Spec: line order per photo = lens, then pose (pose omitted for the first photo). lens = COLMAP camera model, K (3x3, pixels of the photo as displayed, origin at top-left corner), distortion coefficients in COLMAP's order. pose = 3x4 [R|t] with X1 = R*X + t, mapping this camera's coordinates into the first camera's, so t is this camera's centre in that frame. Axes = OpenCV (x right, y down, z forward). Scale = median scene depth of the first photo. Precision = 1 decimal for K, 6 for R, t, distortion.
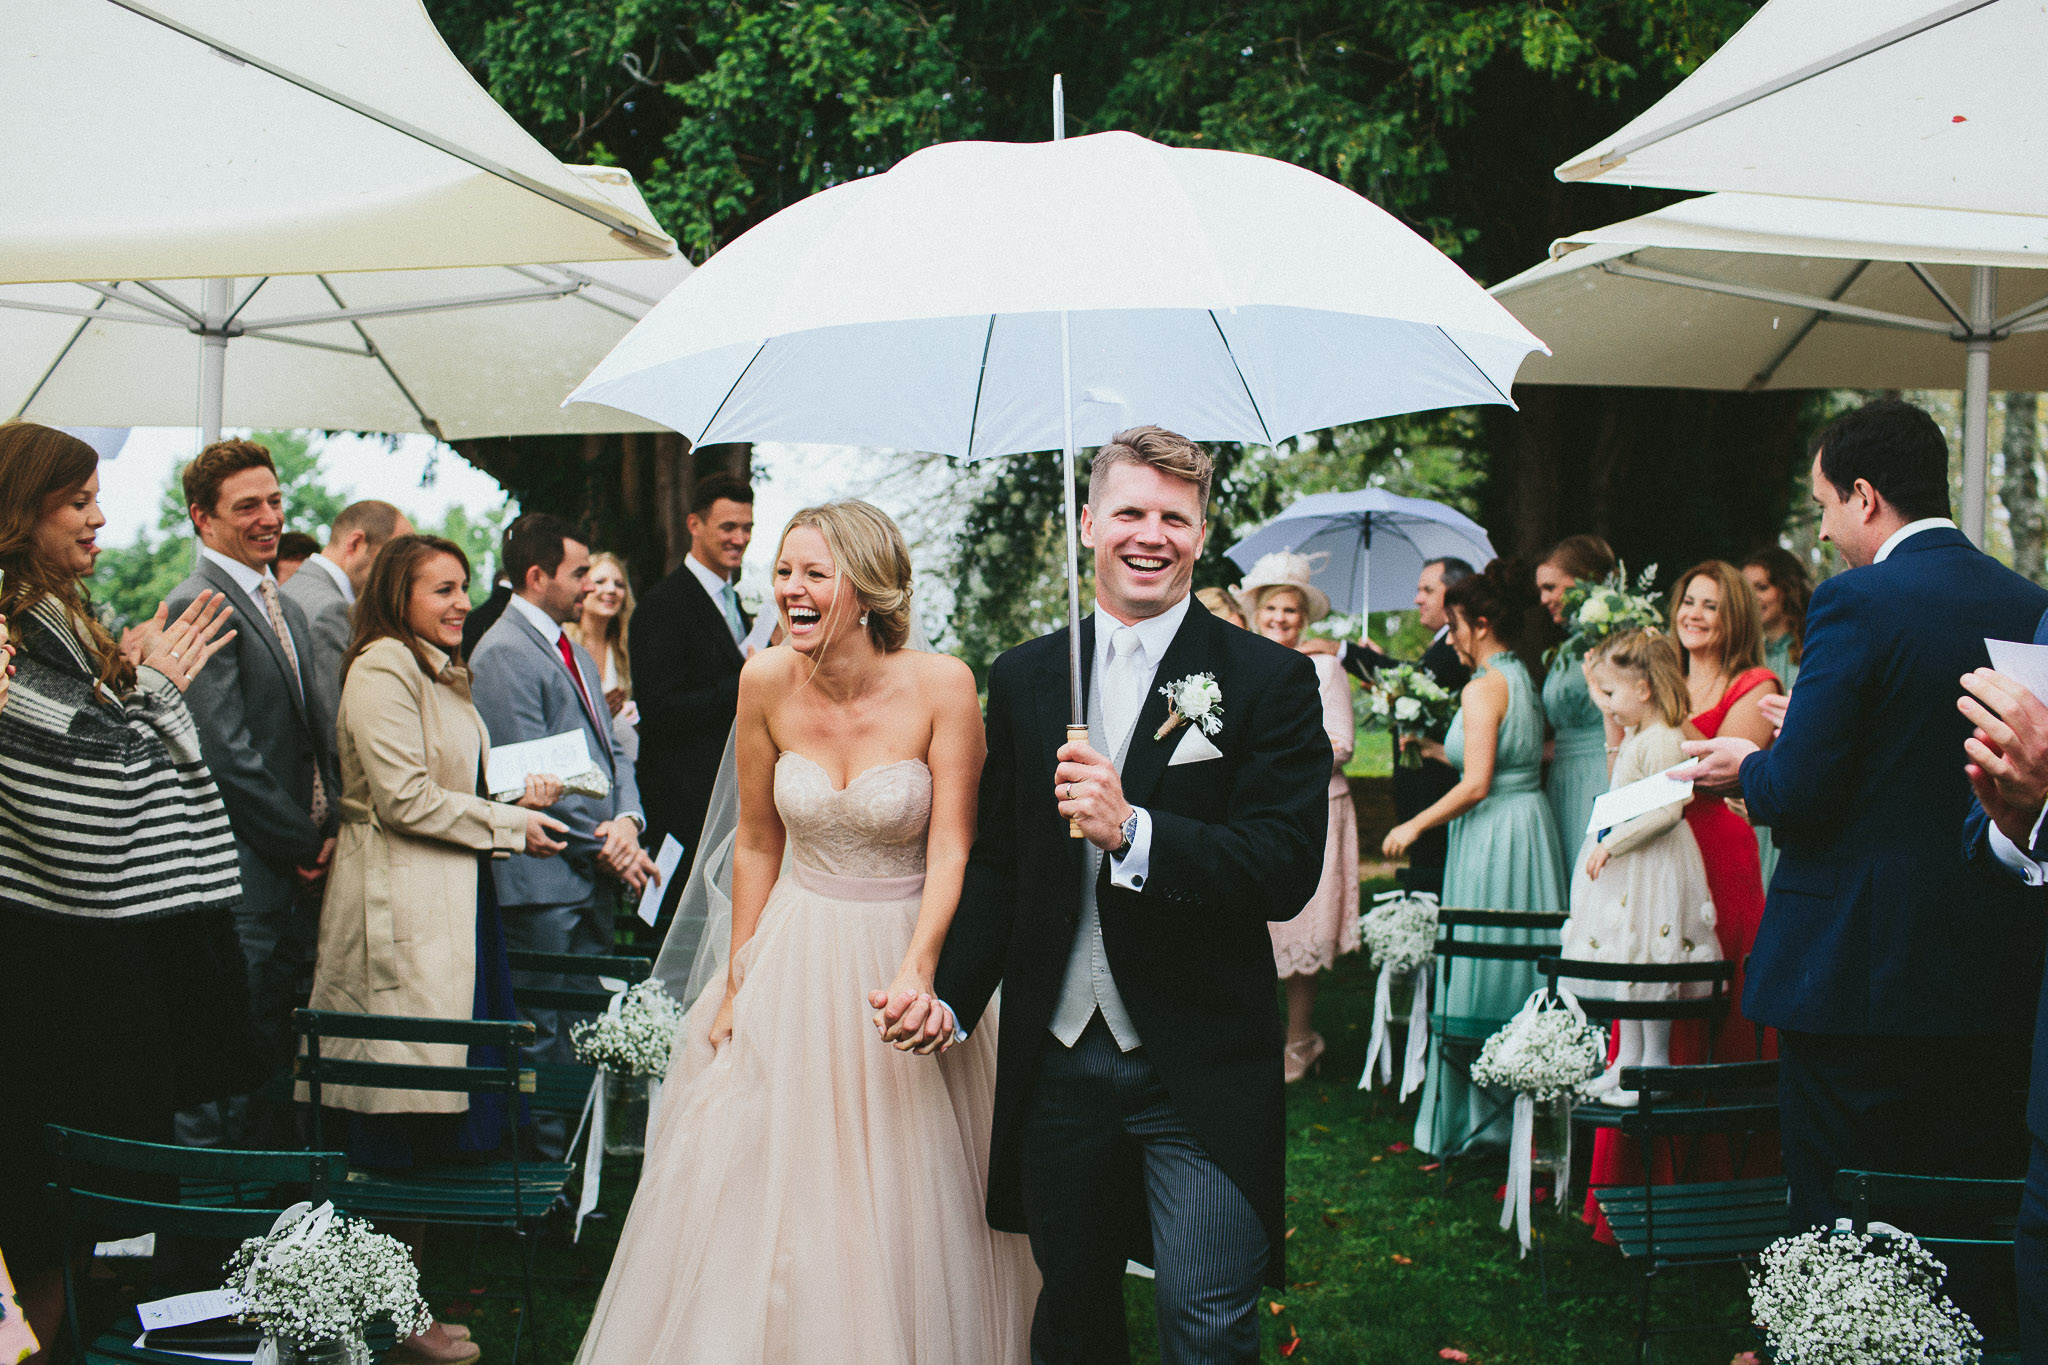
lens RADIAL K [[2142.3, 0, 951.8], [0, 2142.3, 687.2], [0, 0, 1]] dist [-0.033529, 0.041607]
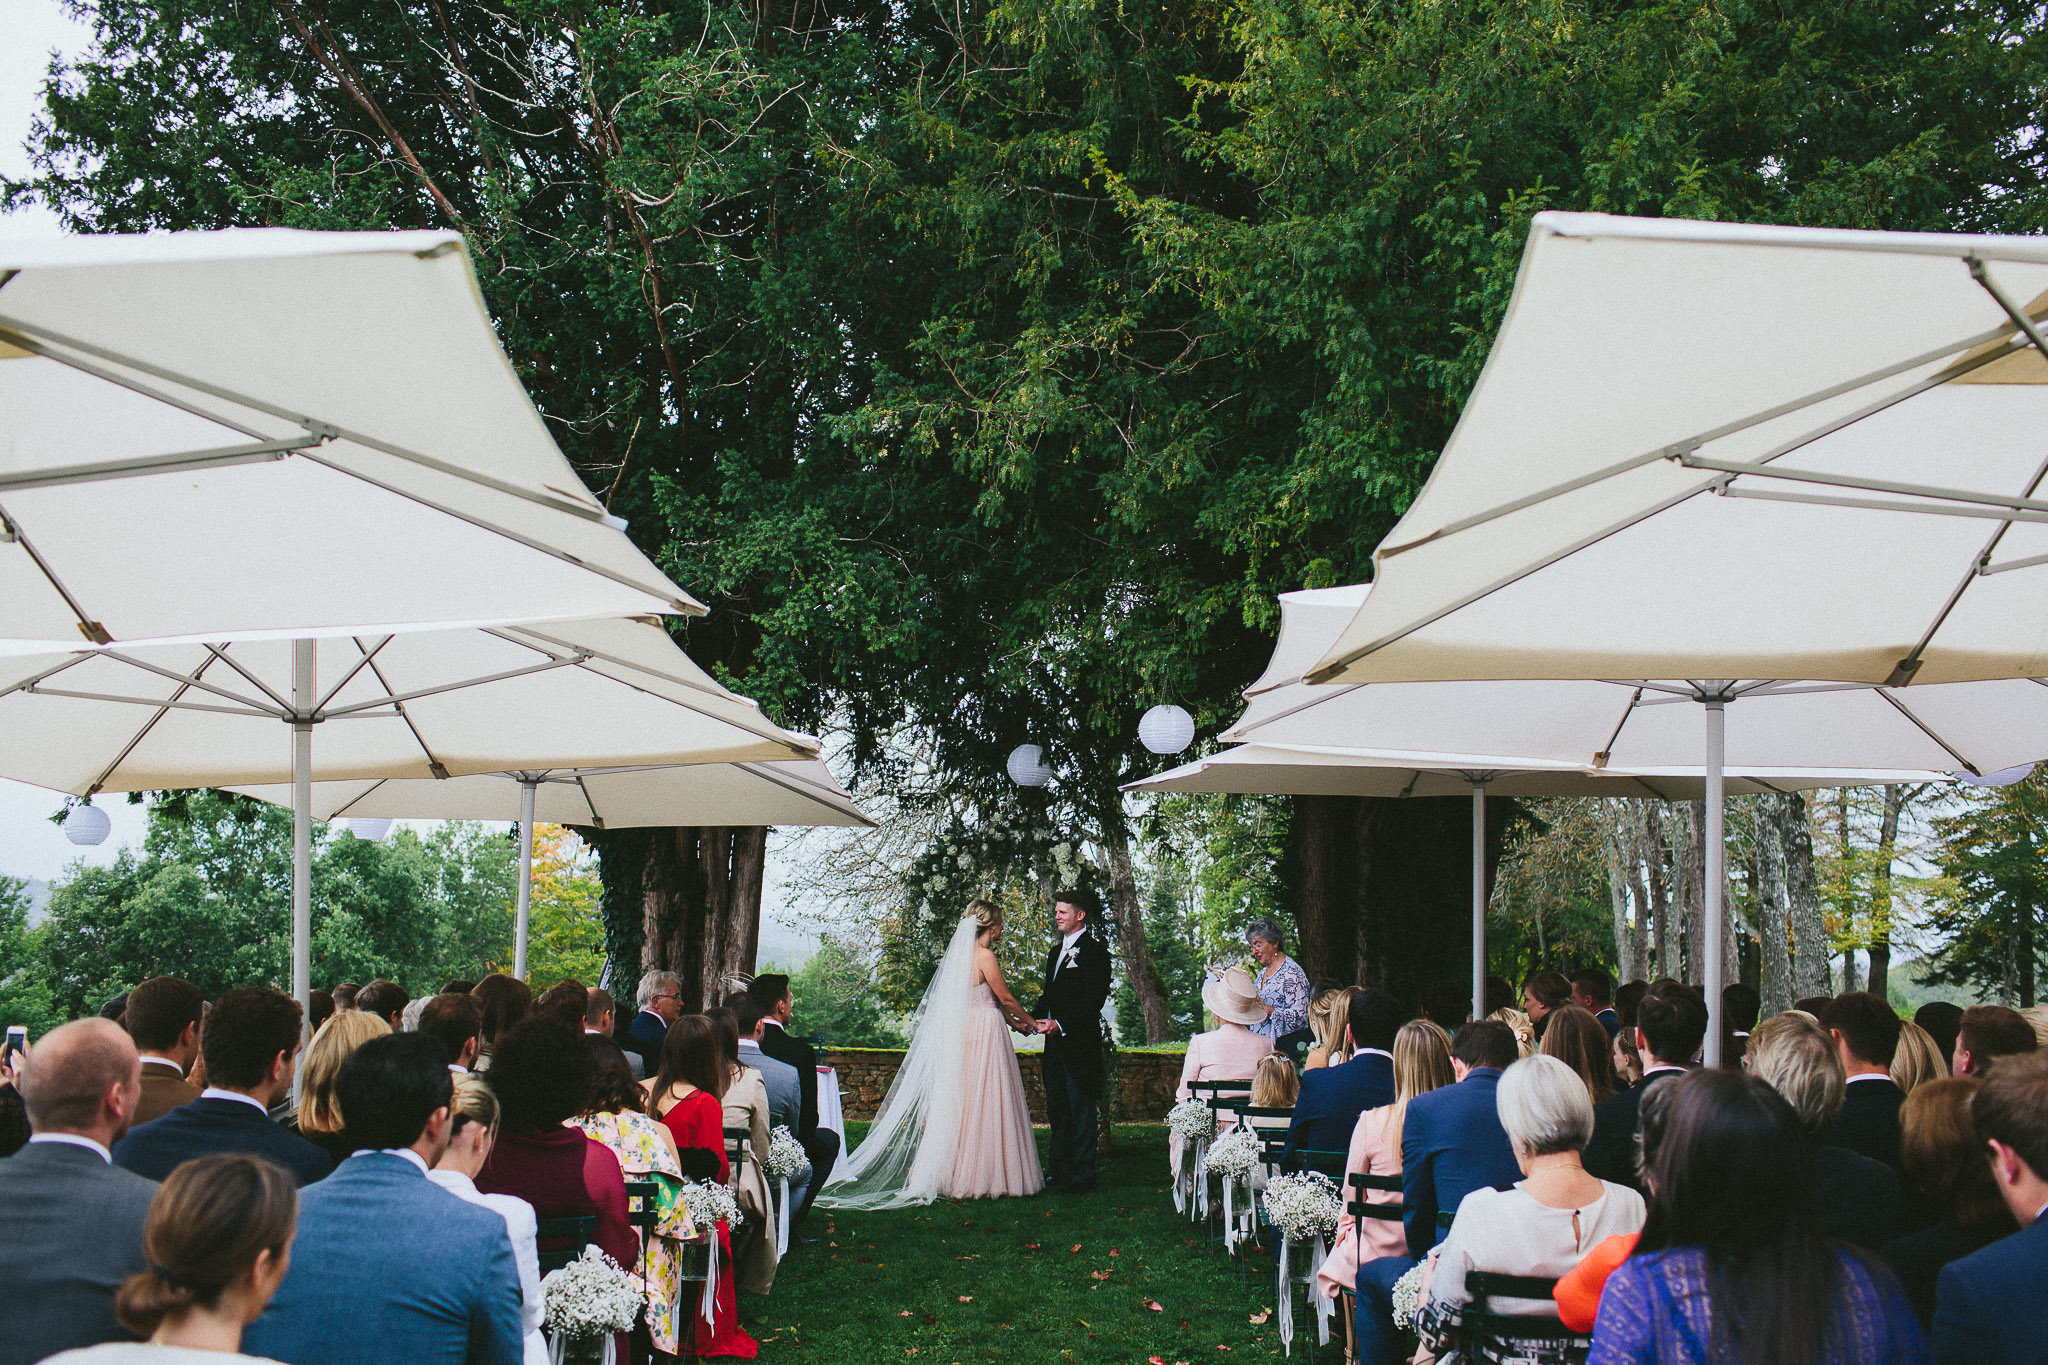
lens RADIAL K [[2142.3, 0, 951.8], [0, 2142.3, 687.2], [0, 0, 1]] dist [-0.033529, 0.041607]
pose [[0.999109, 0.007076, 0.041599, -0.031908], [-0.000922, 0.989265, -0.146131, 0.013904], [-0.042186, 0.145962, 0.988390, -0.456734]]
